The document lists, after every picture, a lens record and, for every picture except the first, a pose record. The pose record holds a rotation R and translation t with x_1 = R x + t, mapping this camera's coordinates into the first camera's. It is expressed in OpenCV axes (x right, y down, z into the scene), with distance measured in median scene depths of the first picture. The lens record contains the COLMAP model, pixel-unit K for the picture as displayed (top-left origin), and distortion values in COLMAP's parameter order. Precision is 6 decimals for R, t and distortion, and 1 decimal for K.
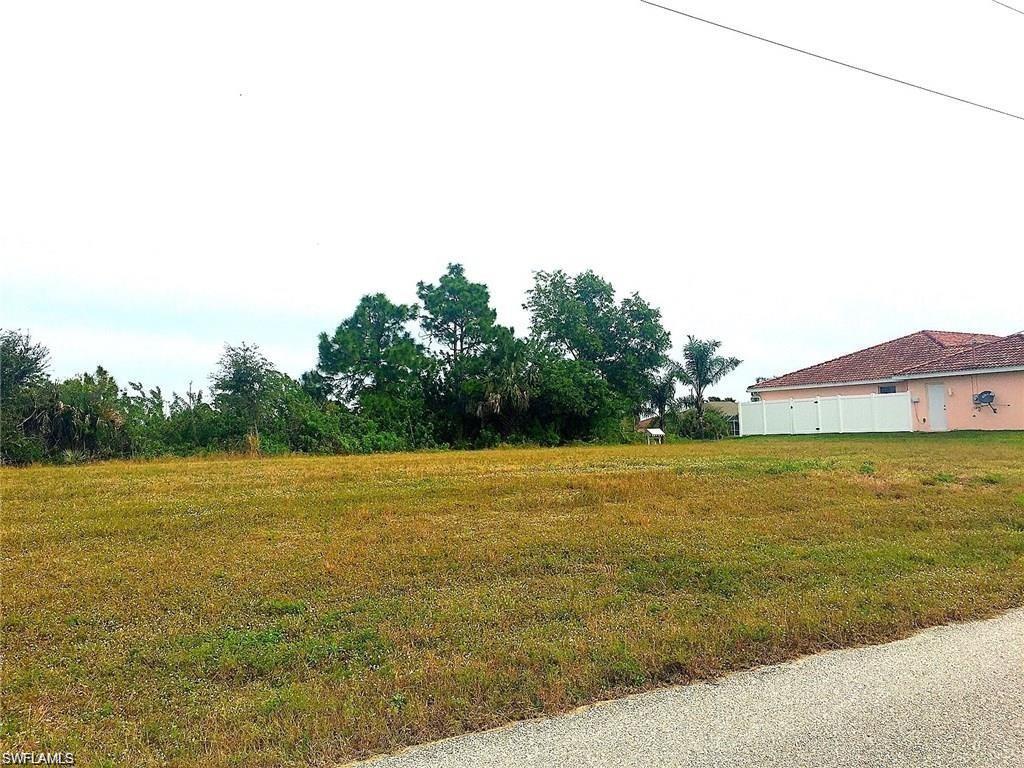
lens RADIAL K [[858.3, 0, 512.0], [0, 858.3, 384.0], [0, 0, 1]] dist [-0.003663, -0.016248]
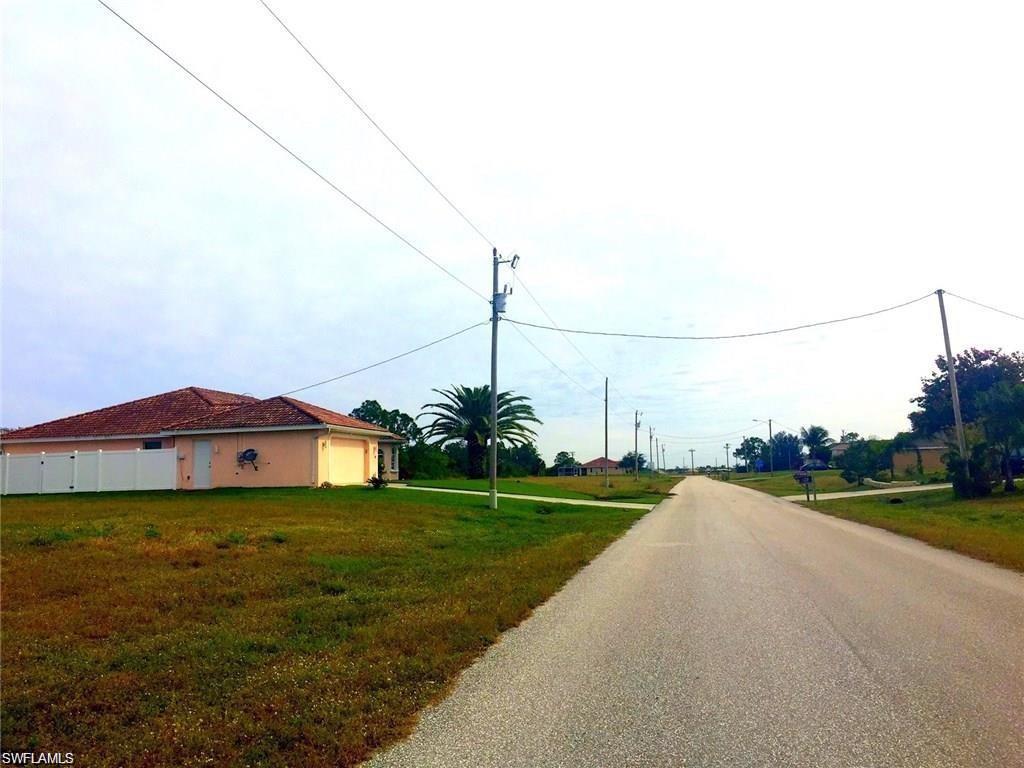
lens RADIAL K [[858.3, 0, 512.0], [0, 858.3, 384.0], [0, 0, 1]] dist [-0.003663, -0.016248]
pose [[0.676175, 0.079646, 0.732423, 0.010760], [-0.030658, 0.996320, -0.080039, 0.007285], [-0.736103, 0.031666, 0.676129, 0.163615]]
